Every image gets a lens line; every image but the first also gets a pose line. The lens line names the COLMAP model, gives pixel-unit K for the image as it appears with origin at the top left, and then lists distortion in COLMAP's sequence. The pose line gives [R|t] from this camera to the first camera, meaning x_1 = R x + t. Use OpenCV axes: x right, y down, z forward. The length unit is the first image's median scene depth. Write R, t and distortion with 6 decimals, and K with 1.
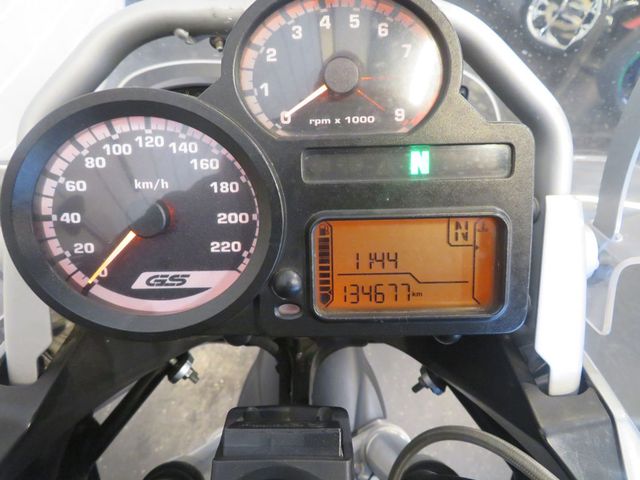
lens RADIAL K [[459.3, 0, 317.9], [0, 459.3, 235.7], [0, 0, 1]] dist [-0.006230, -0.002295]
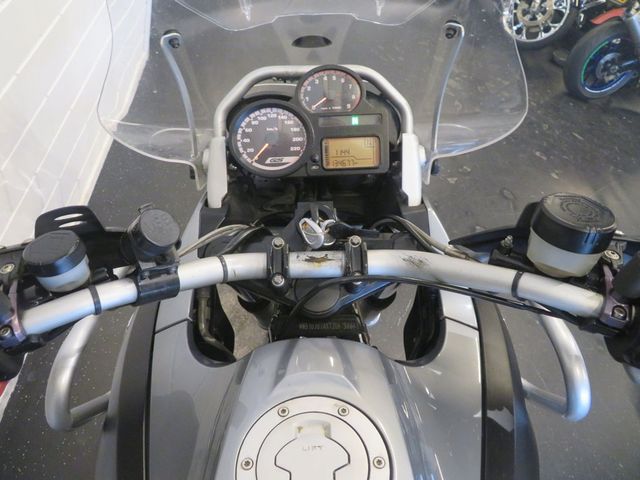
lens RADIAL K [[459.3, 0, 322.7], [0, 459.3, 244.4], [0, 0, 1]] dist [-0.006230, -0.002295]
pose [[0.999814, -0.019129, -0.002493, -0.015802], [0.019200, 0.999292, 0.032356, 0.590276], [0.001873, -0.032398, 0.999473, -2.213717]]
